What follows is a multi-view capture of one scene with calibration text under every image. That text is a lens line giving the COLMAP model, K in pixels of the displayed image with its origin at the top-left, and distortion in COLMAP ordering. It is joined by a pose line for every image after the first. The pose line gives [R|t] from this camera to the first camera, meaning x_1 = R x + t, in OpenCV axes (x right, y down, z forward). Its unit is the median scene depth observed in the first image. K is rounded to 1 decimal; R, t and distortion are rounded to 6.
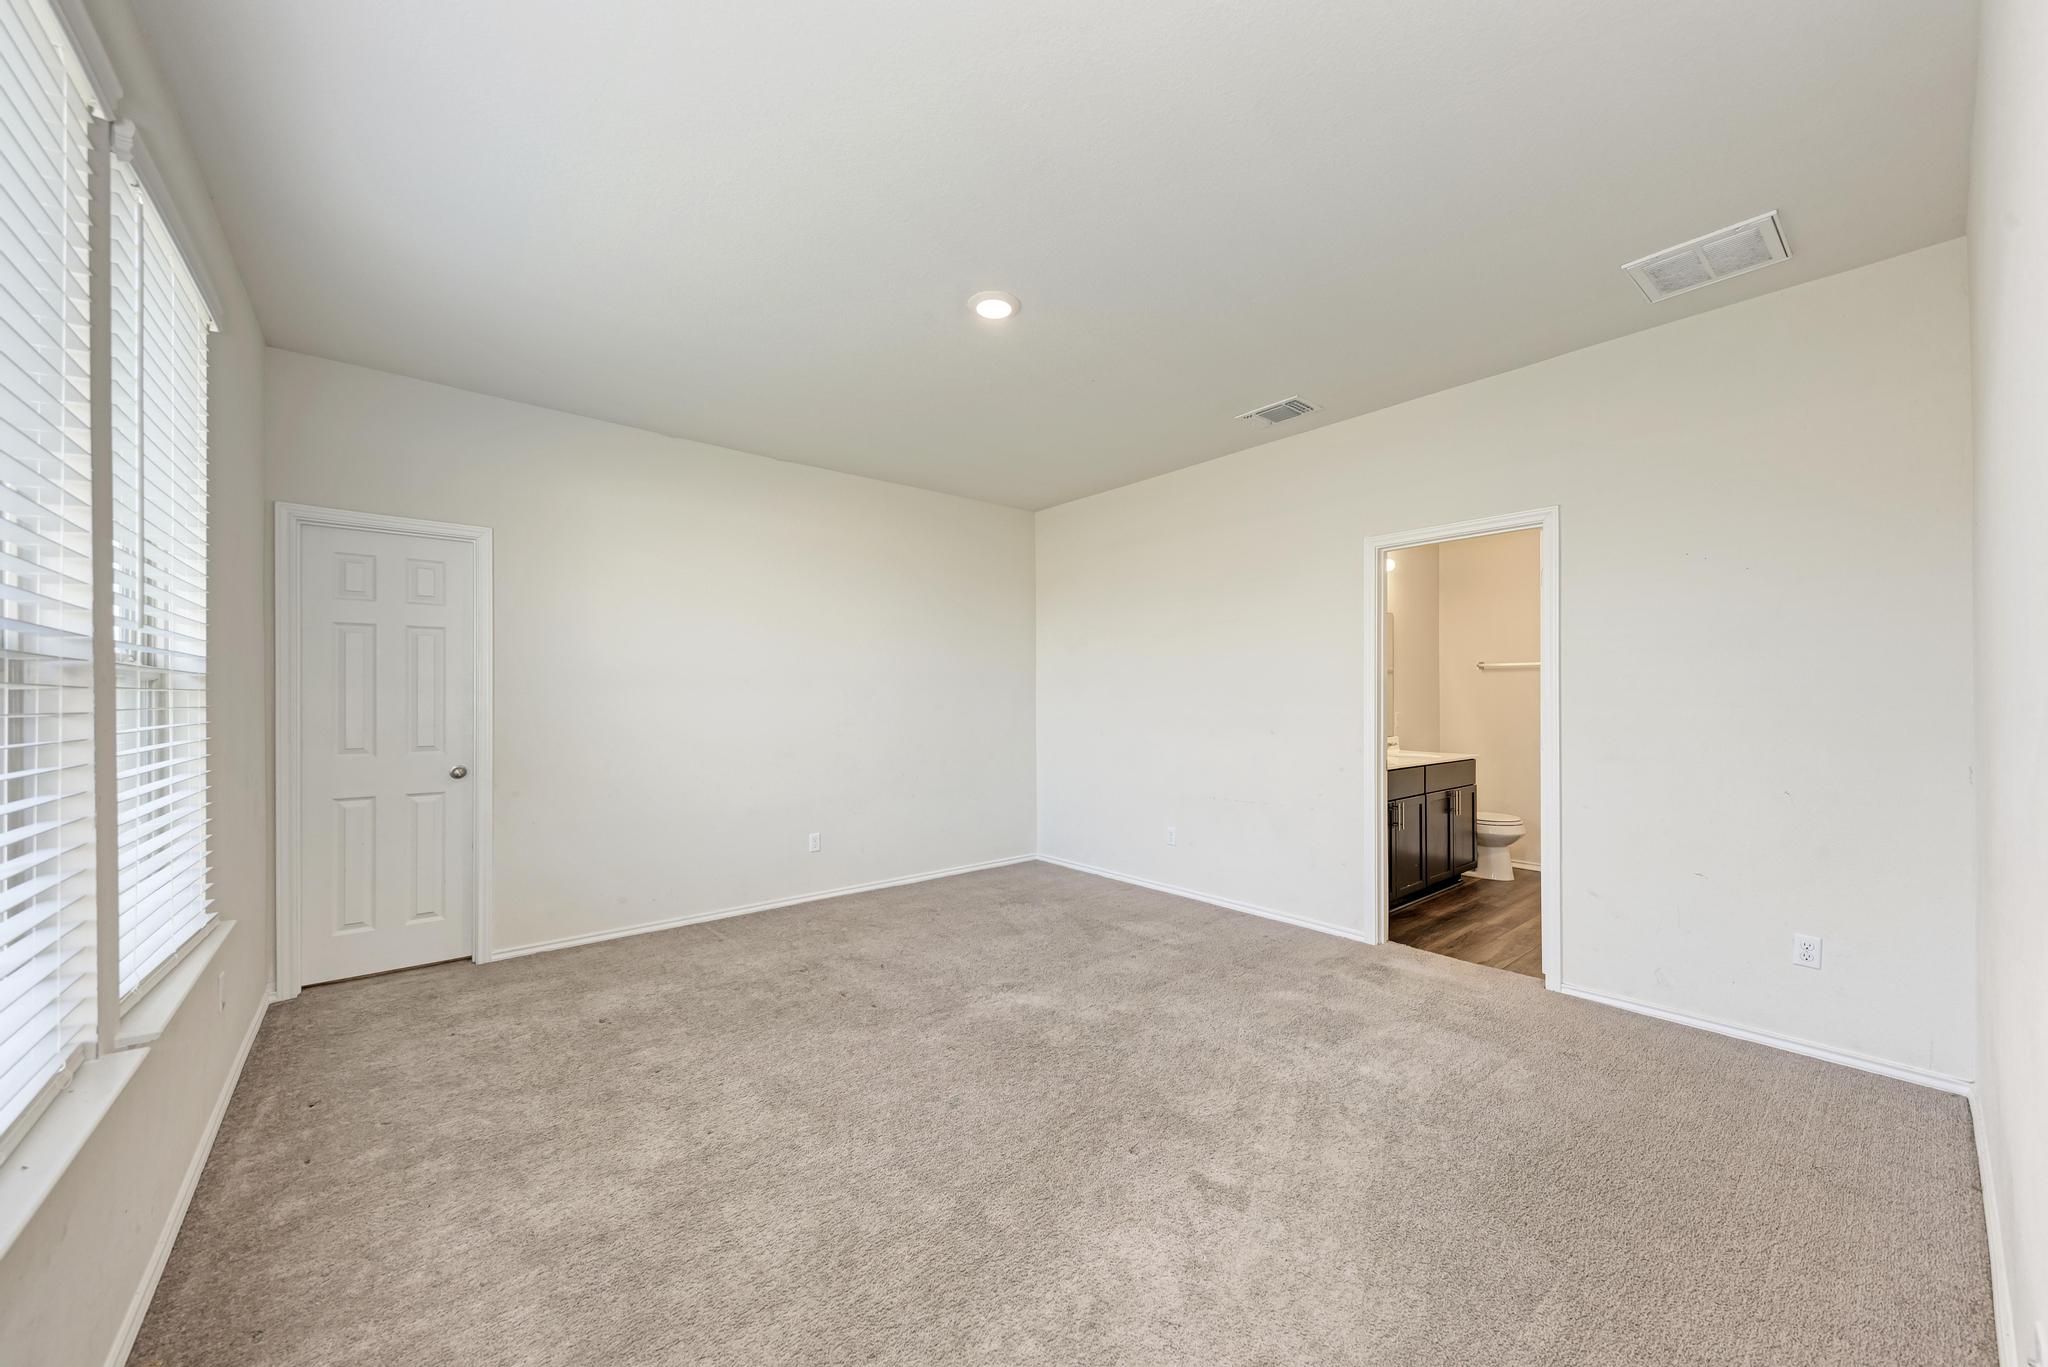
lens RADIAL K [[733.8, 0, 1031.5], [0, 733.8, 694.7], [0, 0, 1]] dist [0.017597, -0.005431]
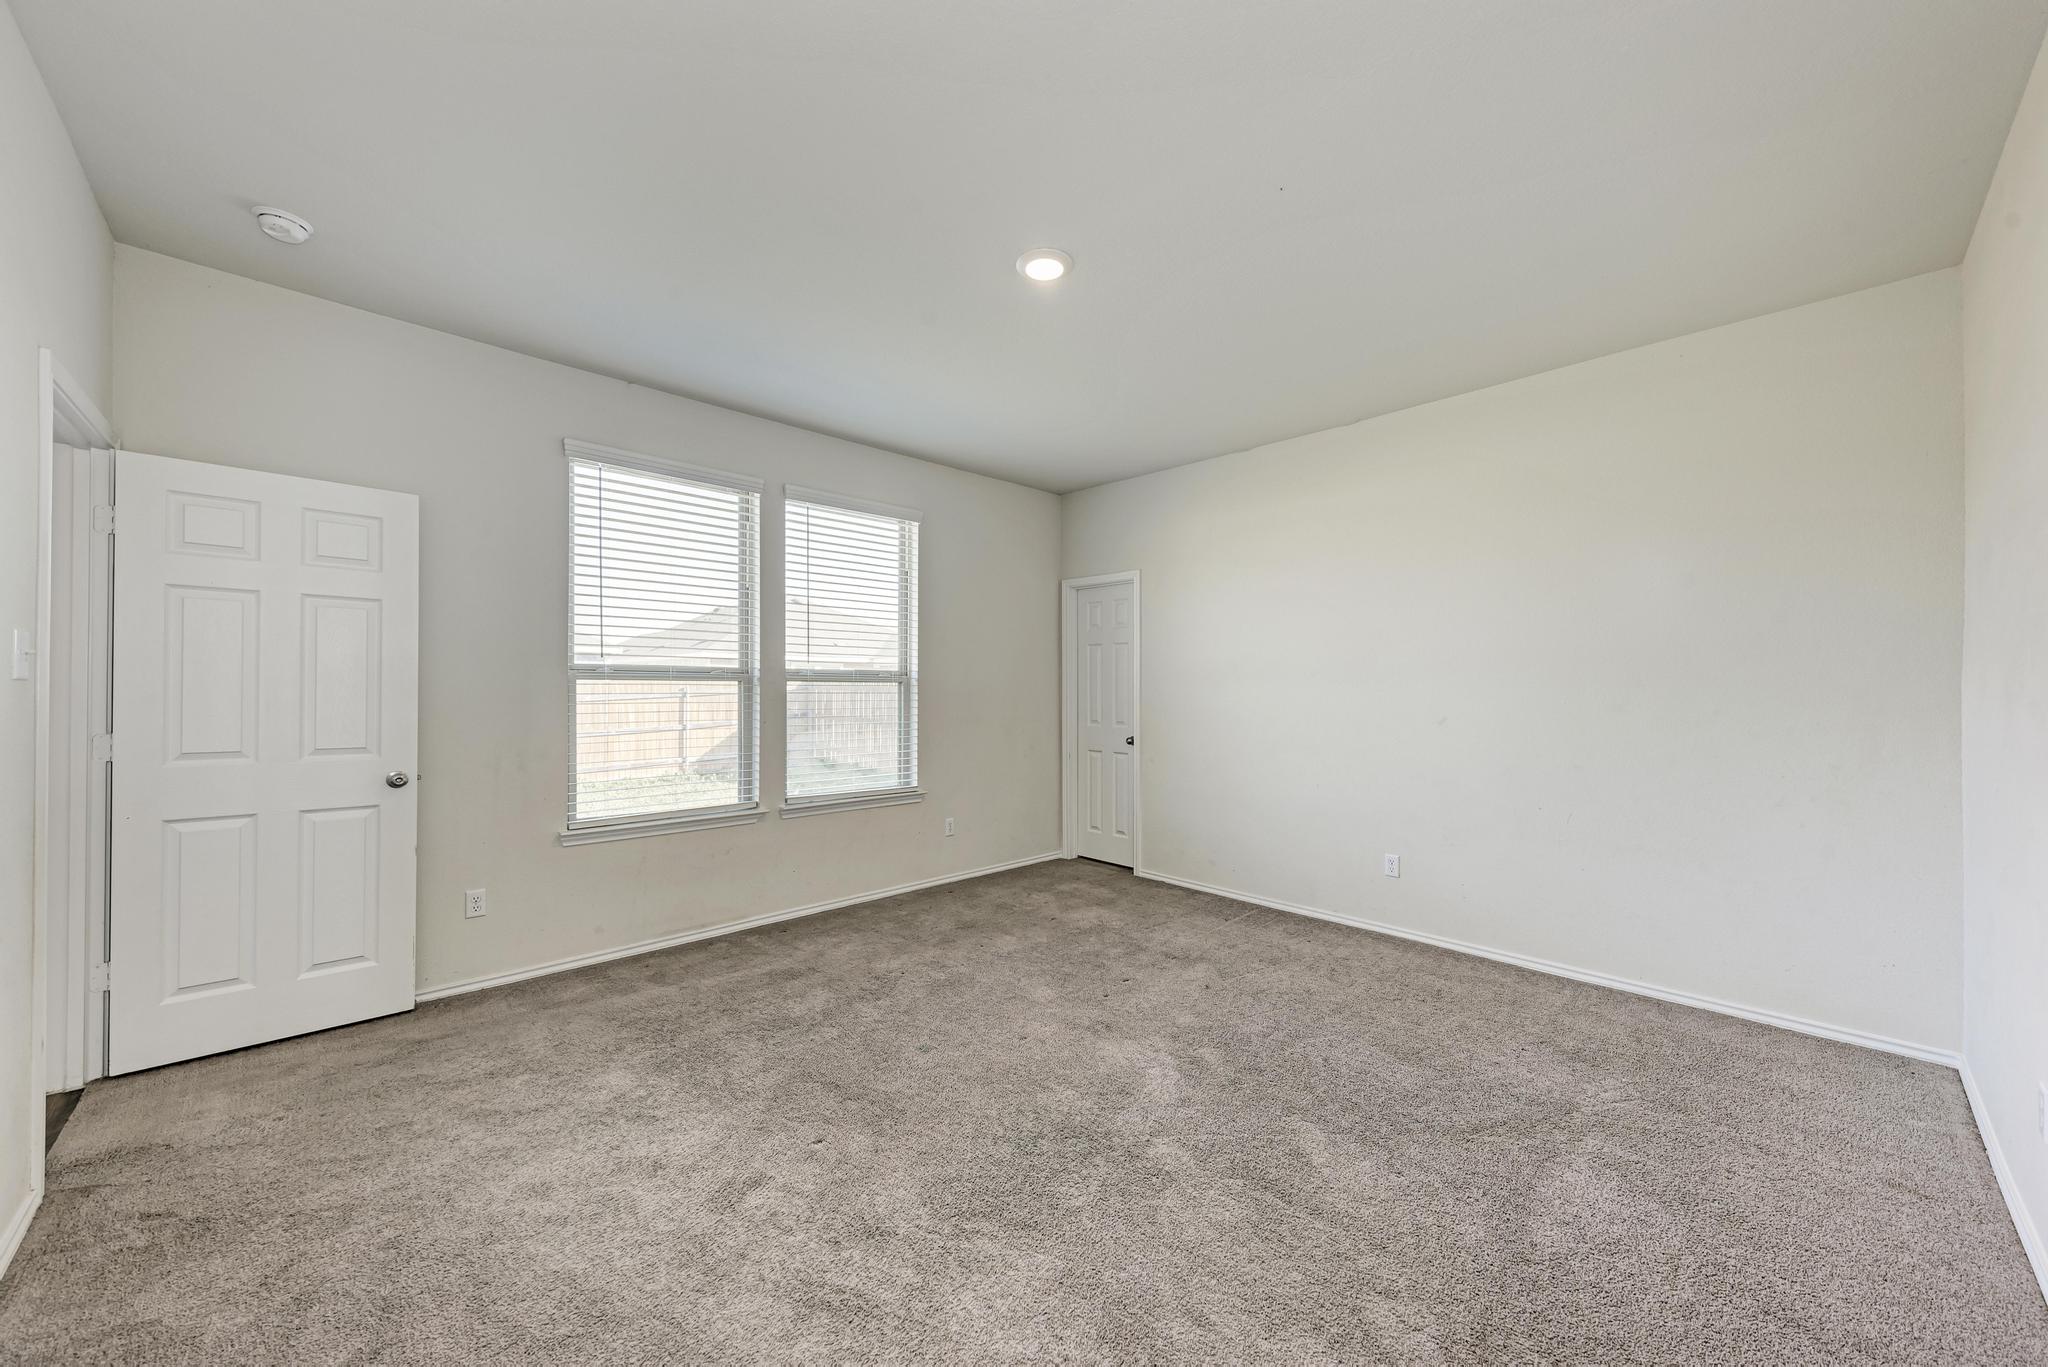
lens RADIAL K [[752.1, 0, 1052.0], [0, 752.1, 694.6], [0, 0, 1]] dist [0.002129, -0.000113]
pose [[0.066561, 0.008225, -0.997748, 0.795509], [-0.000571, 0.999966, 0.008205, 0.001415], [0.997782, 0.000024, 0.066563, 0.844470]]
